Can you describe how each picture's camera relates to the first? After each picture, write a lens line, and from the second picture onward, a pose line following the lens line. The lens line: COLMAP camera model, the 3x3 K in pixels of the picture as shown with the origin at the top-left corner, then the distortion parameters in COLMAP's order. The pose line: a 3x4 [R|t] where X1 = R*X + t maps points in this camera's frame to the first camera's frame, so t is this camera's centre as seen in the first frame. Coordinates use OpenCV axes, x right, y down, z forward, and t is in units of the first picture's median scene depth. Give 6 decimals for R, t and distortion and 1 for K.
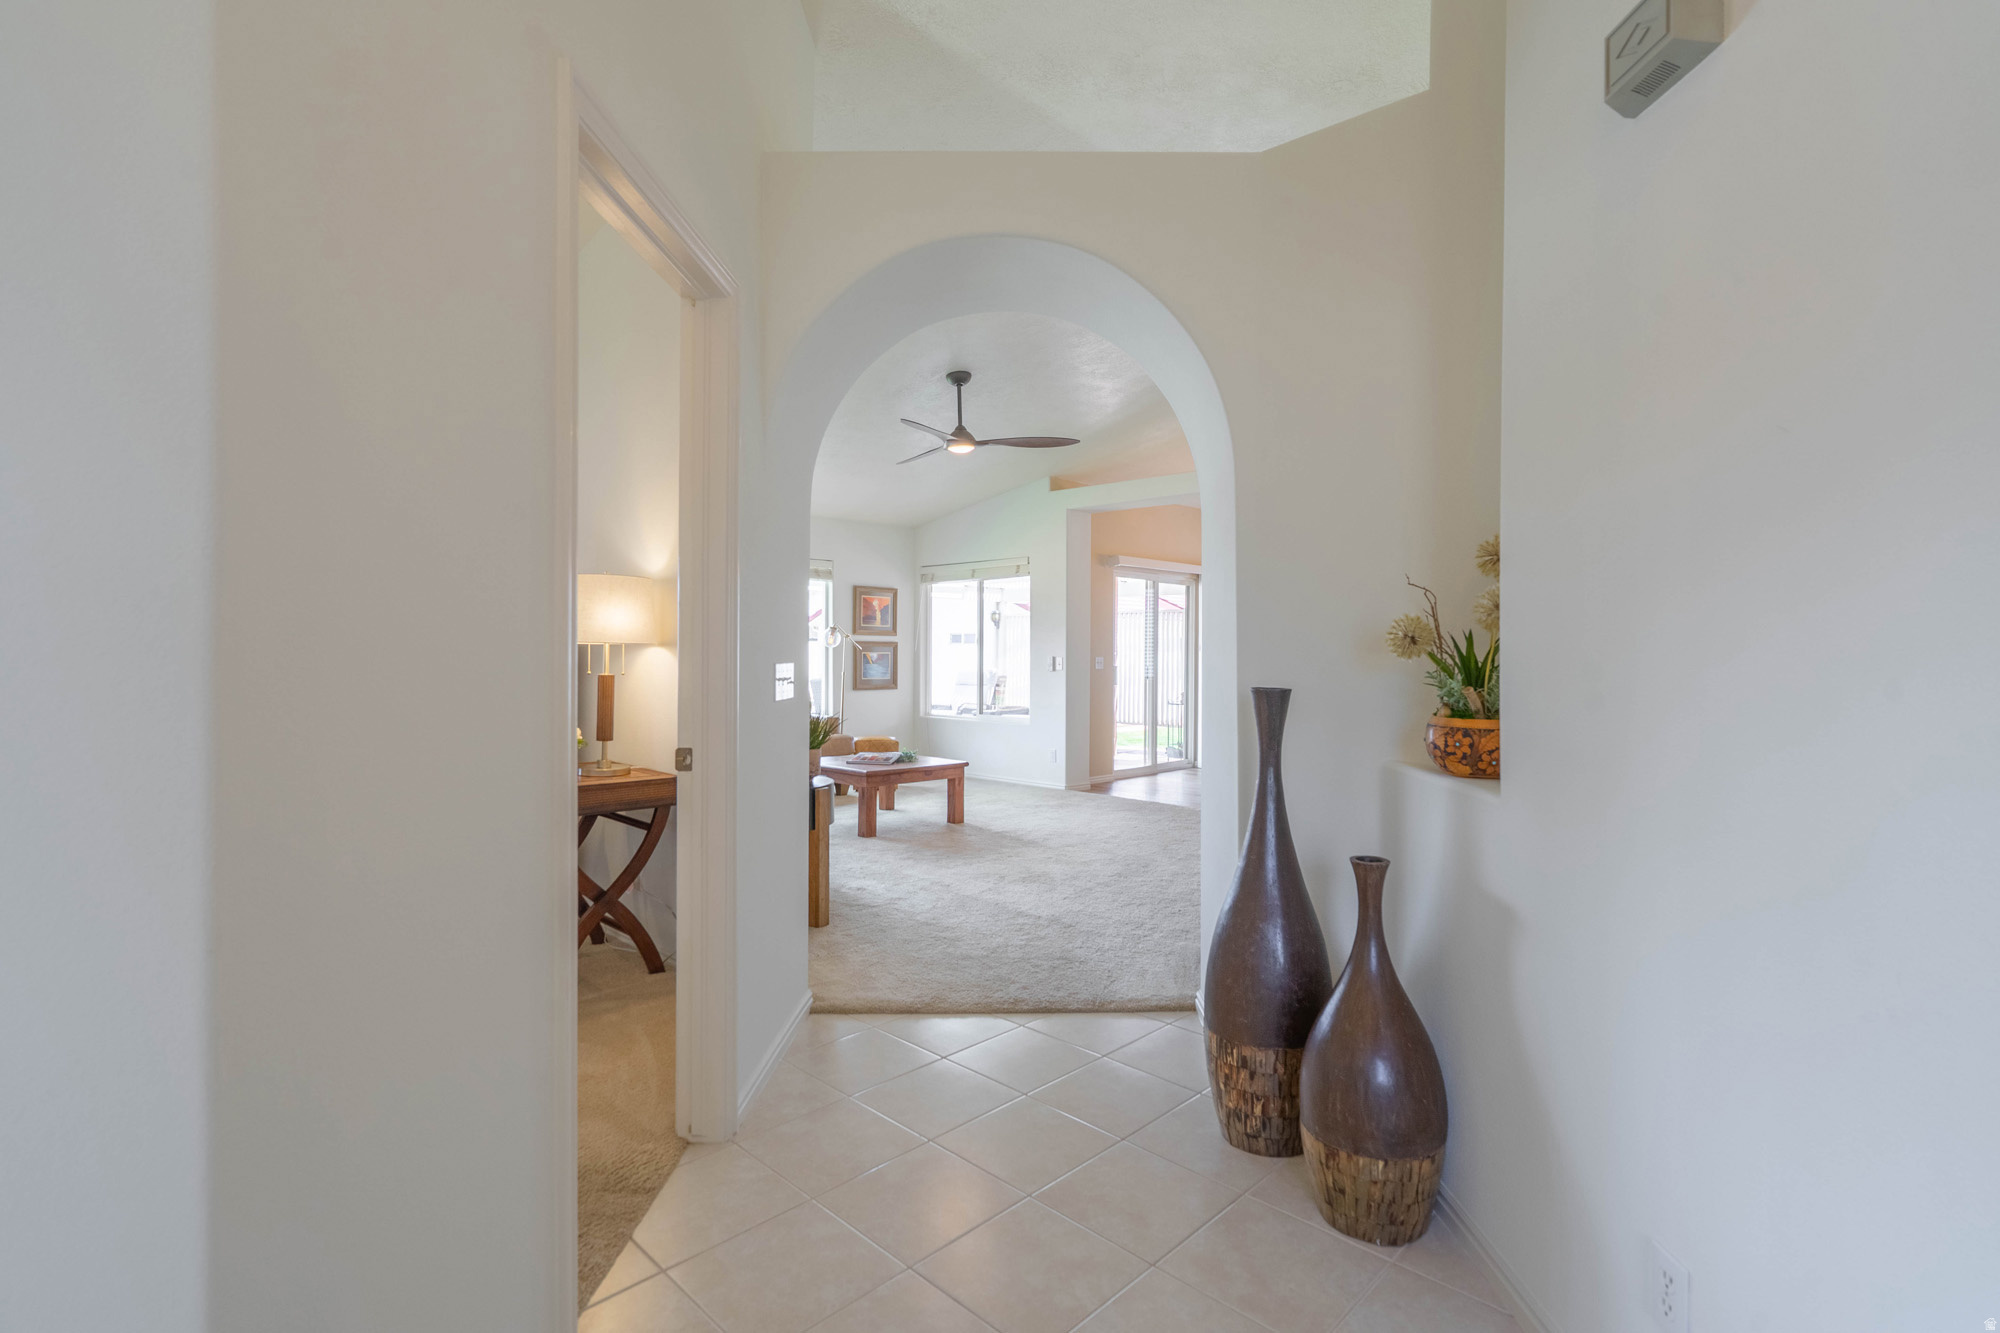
lens RADIAL K [[988.3, 0, 1001.1], [0, 988.3, 677.1], [0, 0, 1]] dist [0.000593, -0.000399]
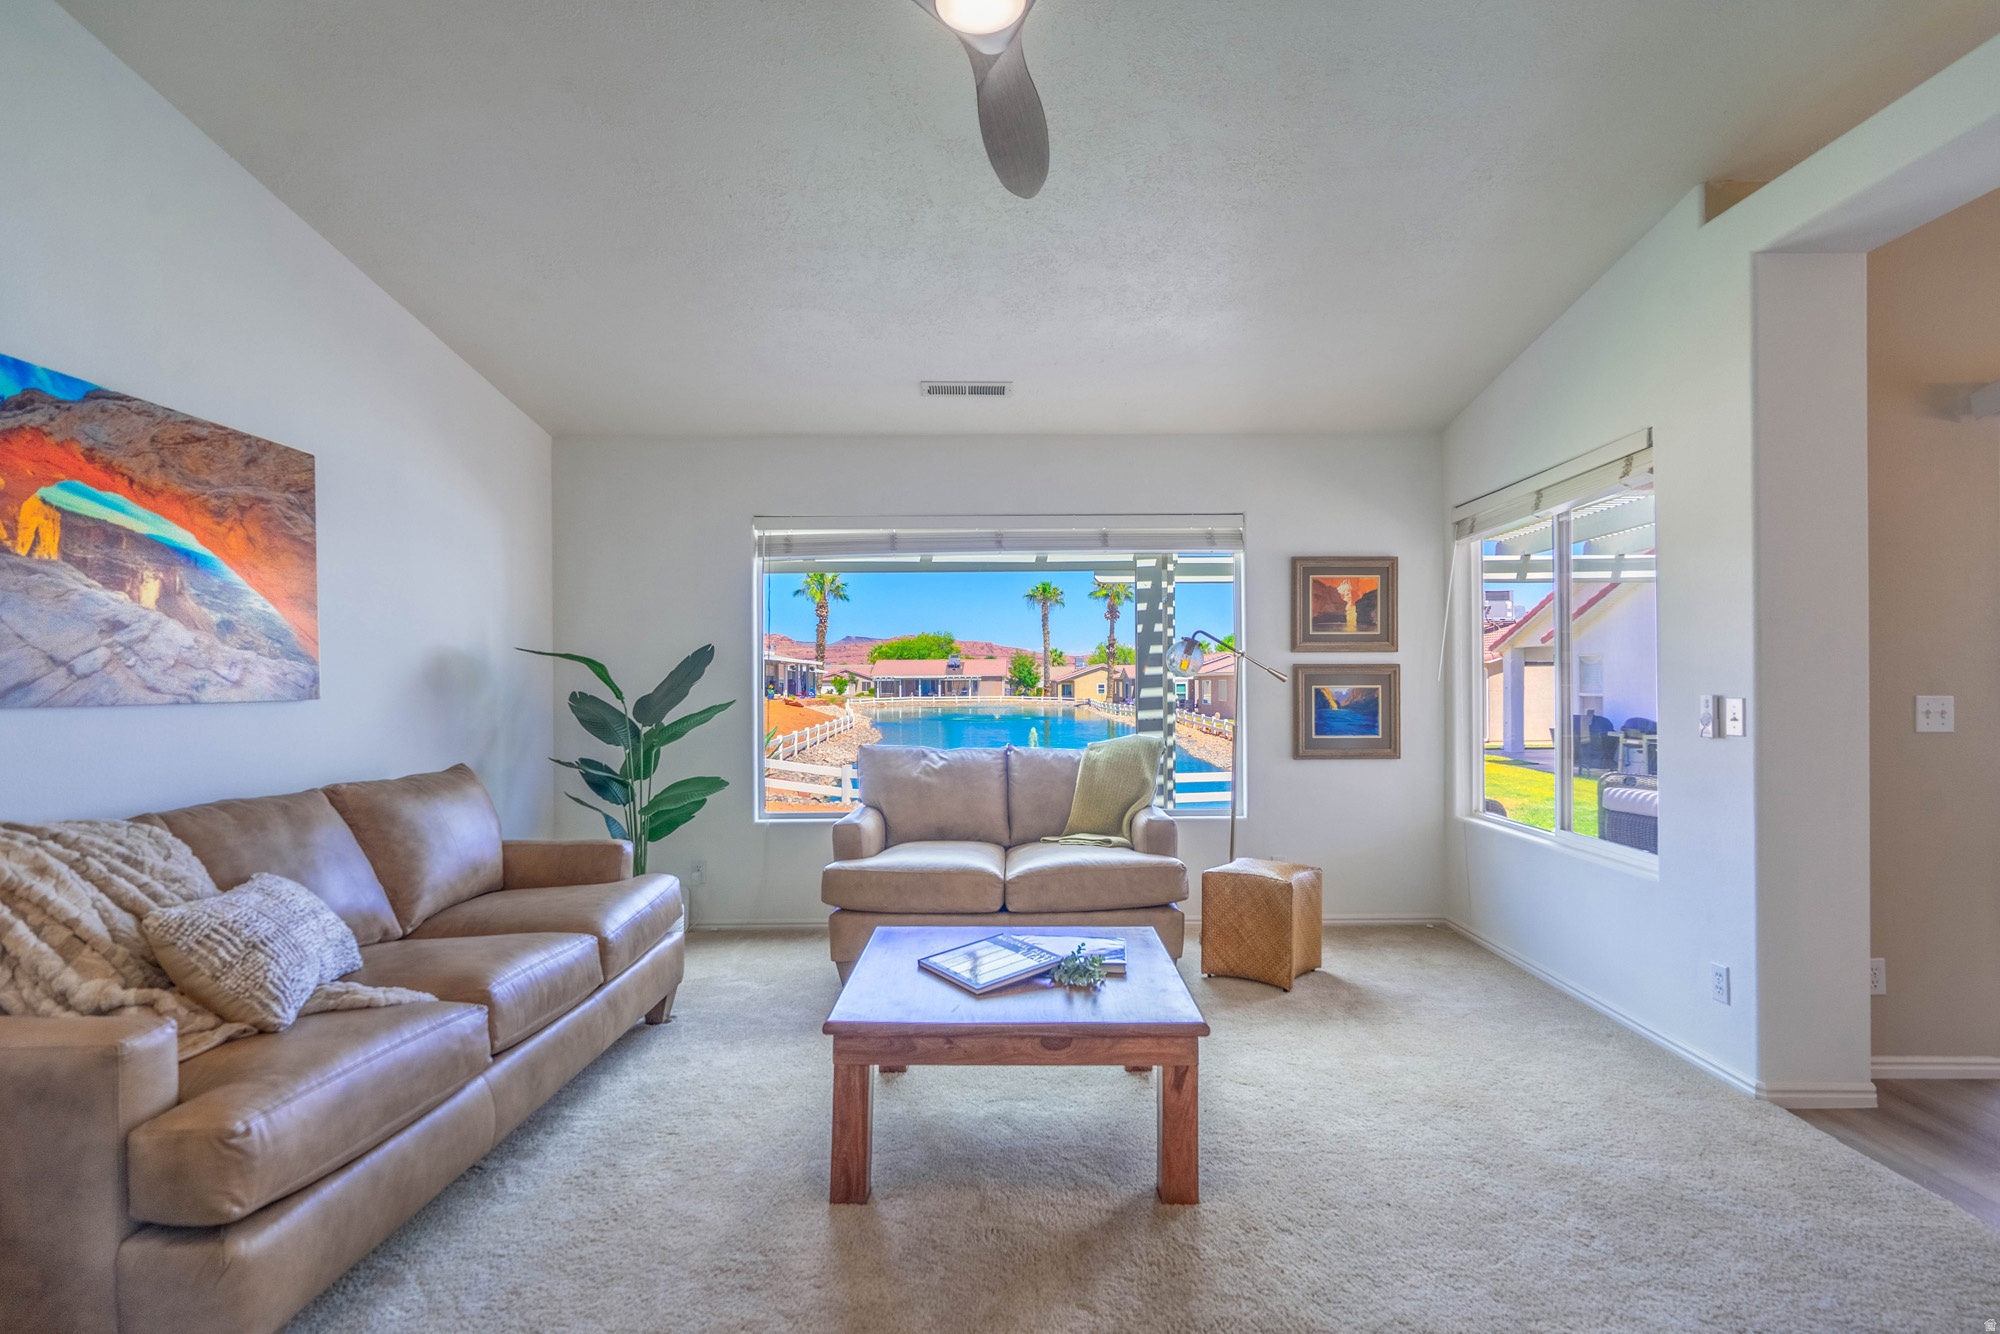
lens RADIAL K [[988.3, 0, 1001.1], [0, 988.3, 677.6], [0, 0, 1]] dist [0.000593, -0.000399]
pose [[0.690432, -0.012339, -0.723292, 0.118759], [-0.009532, 0.999613, -0.026152, -0.014753], [0.723335, 0.024951, 0.690047, 0.537434]]
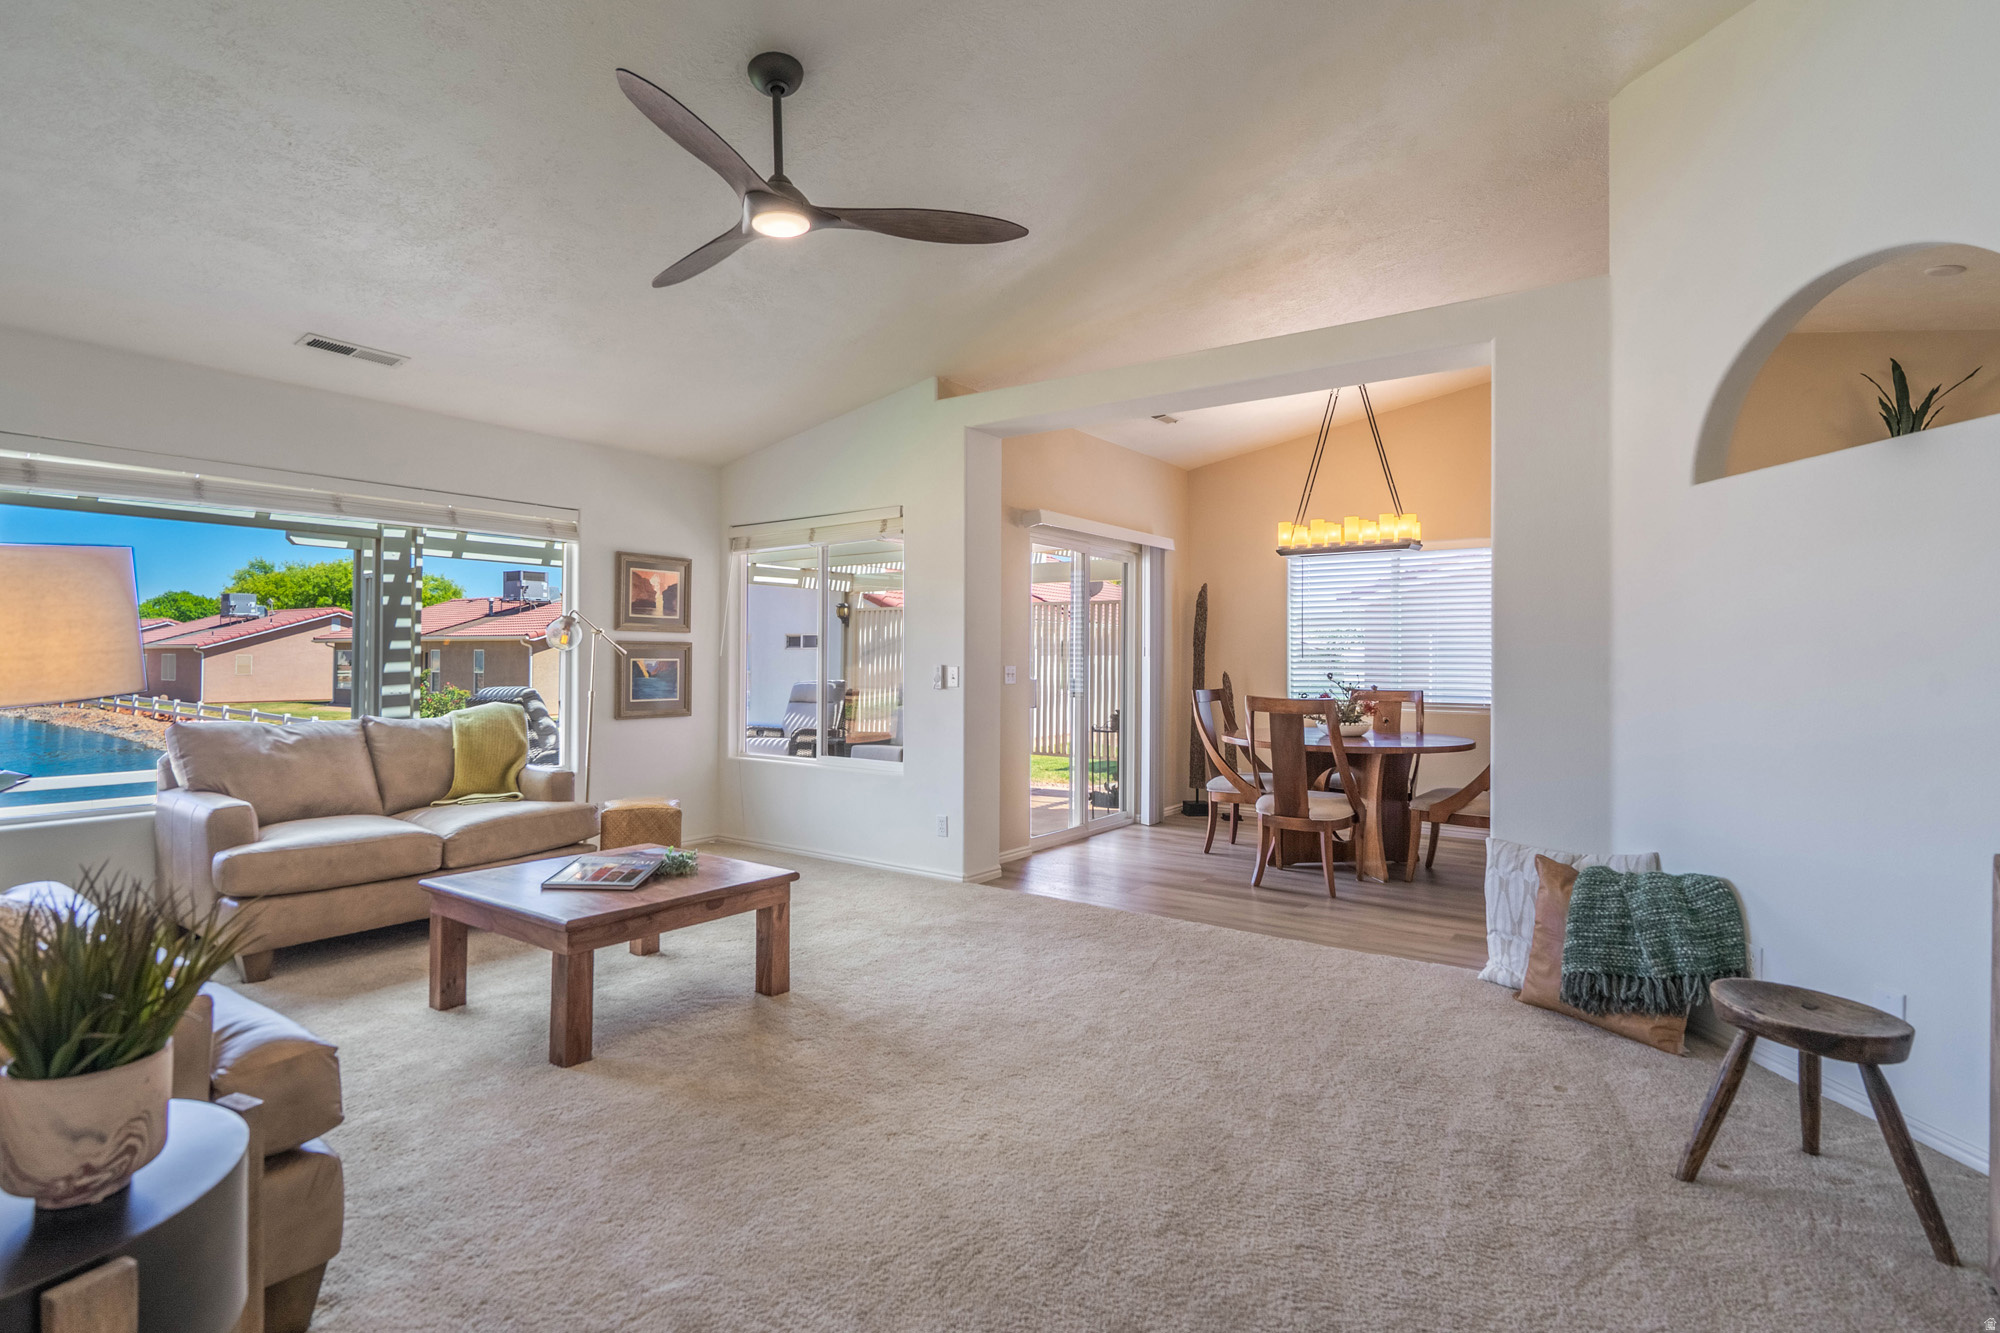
lens RADIAL K [[1005.7, 0, 976.2], [0, 1005.7, 658.7], [0, 0, 1]] dist [-0.002088, -0.000287]
pose [[0.991639, -0.000457, 0.129043, -0.006681], [0.003780, 0.999667, -0.025509, -0.008353], [-0.128988, 0.025783, 0.991311, 0.347846]]
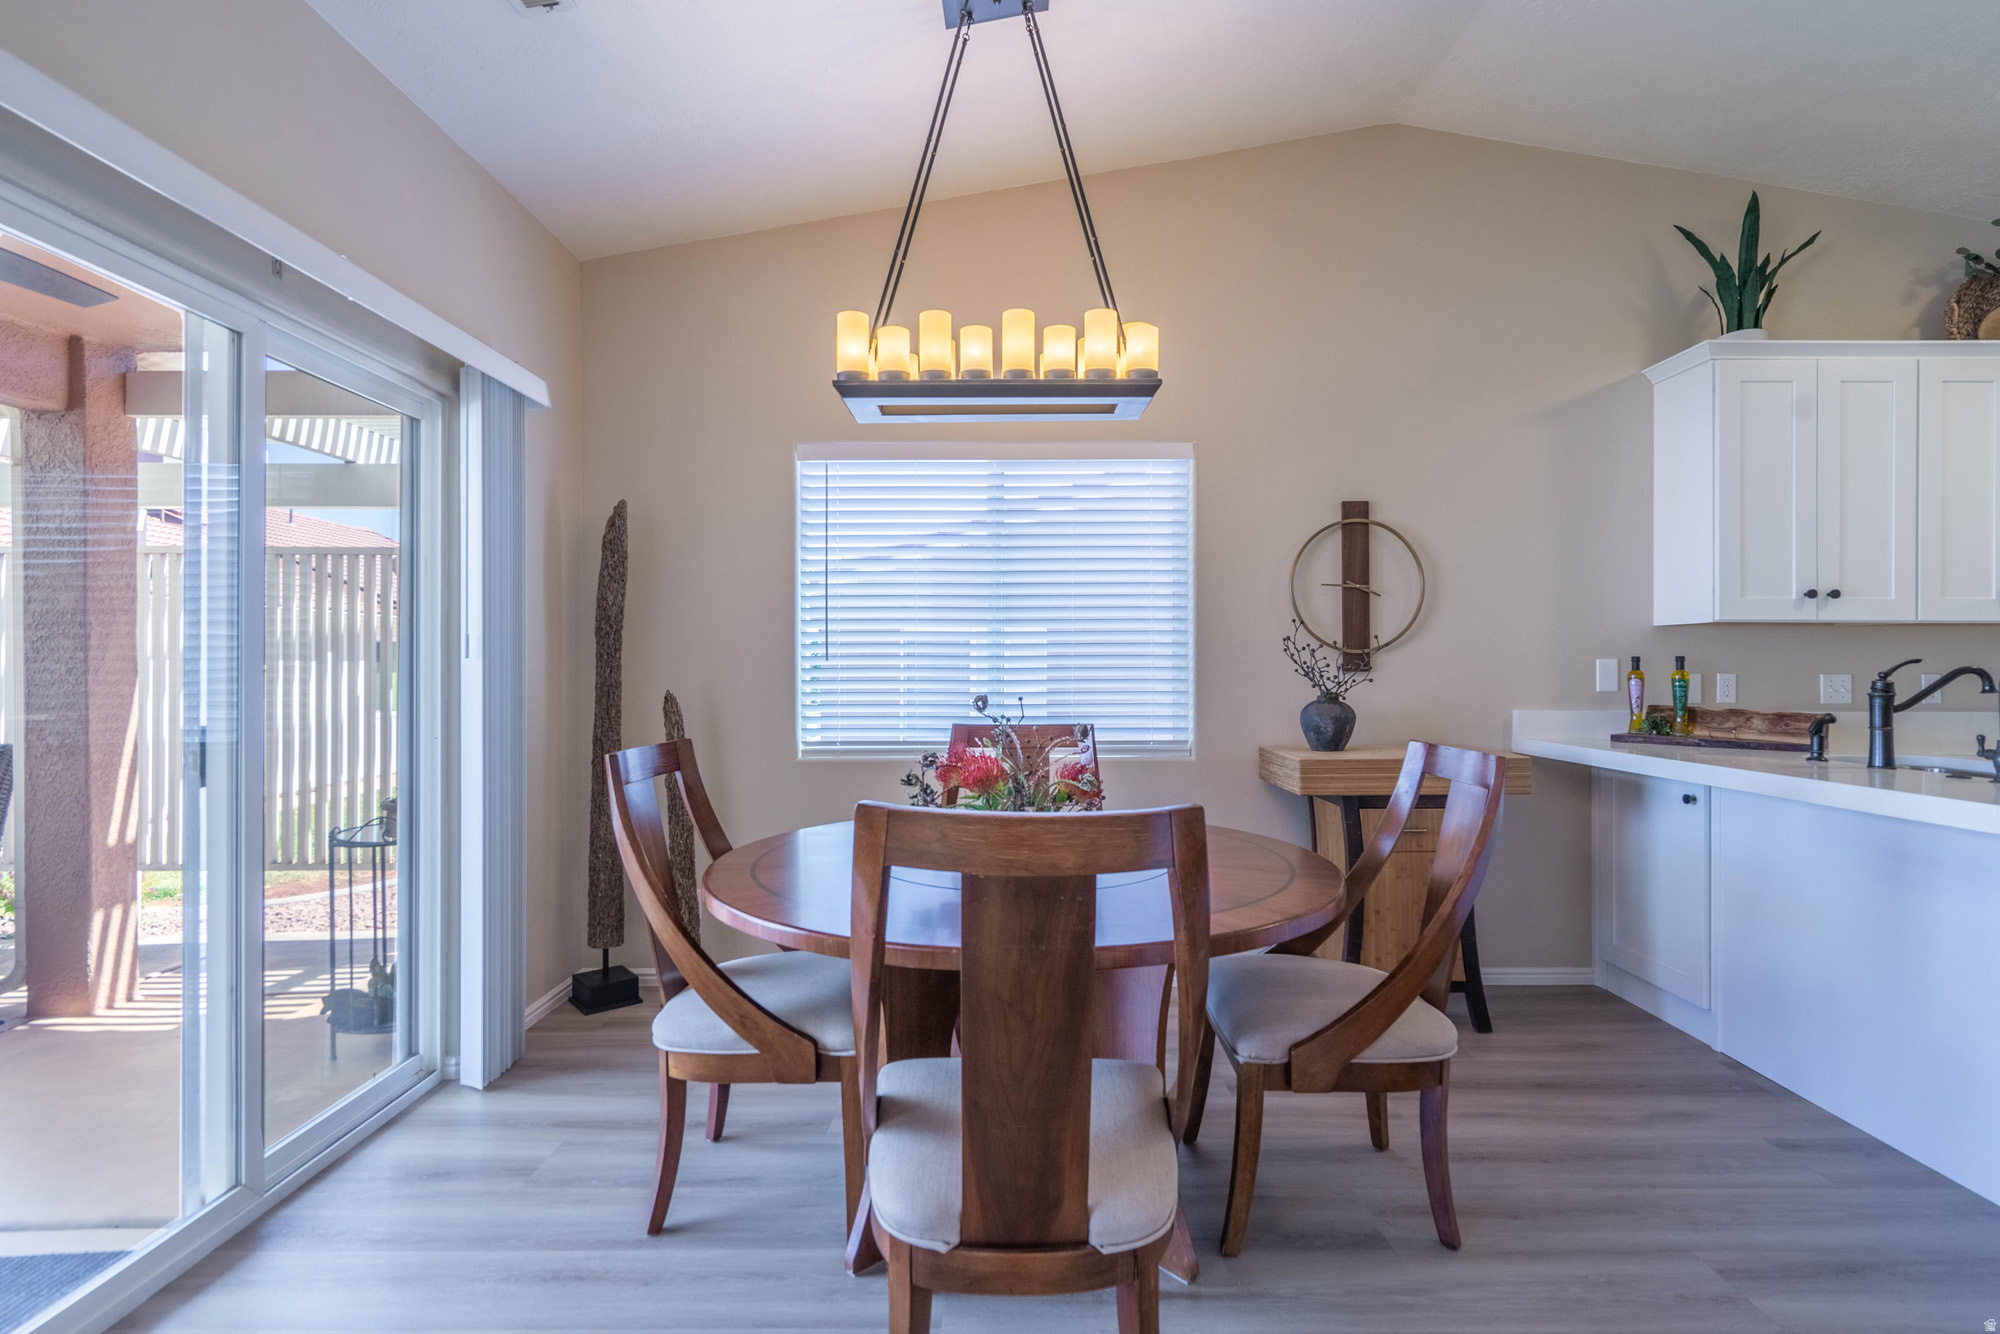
lens RADIAL K [[988.3, 0, 1001.1], [0, 988.3, 677.6], [0, 0, 1]] dist [0.000593, -0.000399]
pose [[0.733705, -0.006267, 0.679439, 0.139734], [0.017425, 0.999802, -0.009594, -0.017608], [-0.679244, 0.018878, 0.733669, 0.777640]]
